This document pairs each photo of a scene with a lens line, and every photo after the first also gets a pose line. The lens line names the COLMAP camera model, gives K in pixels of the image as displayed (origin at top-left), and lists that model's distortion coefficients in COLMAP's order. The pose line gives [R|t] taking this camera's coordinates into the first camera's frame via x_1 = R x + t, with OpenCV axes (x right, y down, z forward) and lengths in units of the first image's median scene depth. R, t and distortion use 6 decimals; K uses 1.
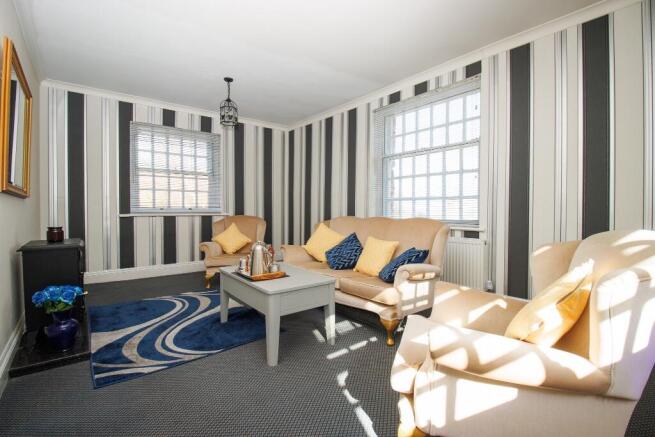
lens RADIAL K [[299.5, 0, 327.5], [0, 299.5, 218.5], [0, 0, 1]] dist [-0.055584, 0.000329]
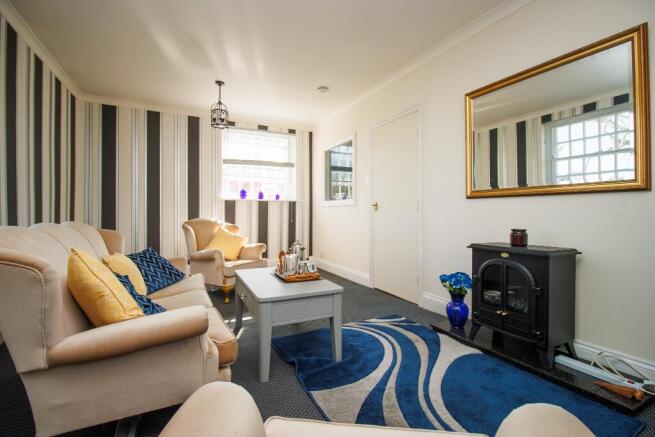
lens RADIAL K [[301.3, 0, 333.1], [0, 301.3, 214.2], [0, 0, 1]] dist [0.000606, -0.000147]
pose [[-0.973456, 0.003351, 0.228852, -0.479071], [0.007764, 0.999801, 0.018386, -0.032086], [-0.228745, 0.019675, -0.973288, 1.597699]]
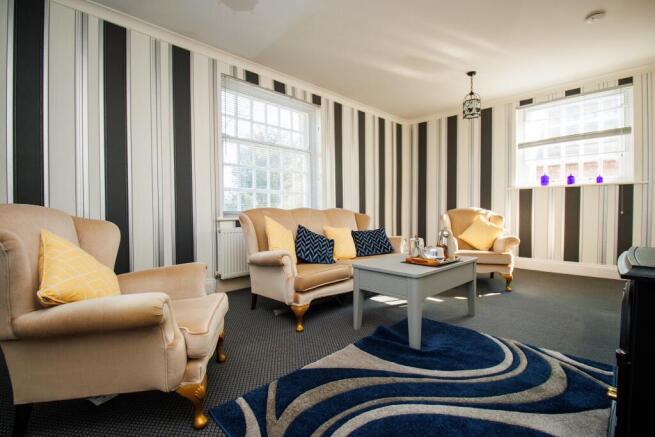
lens RADIAL K [[301.3, 0, 333.1], [0, 301.3, 214.2], [0, 0, 1]] dist [0.000606, -0.000147]
pose [[-0.109472, -0.011853, 0.993919, -0.983348], [0.023127, 0.999628, 0.014469, 0.005333], [-0.993721, 0.024570, -0.109158, 1.171136]]
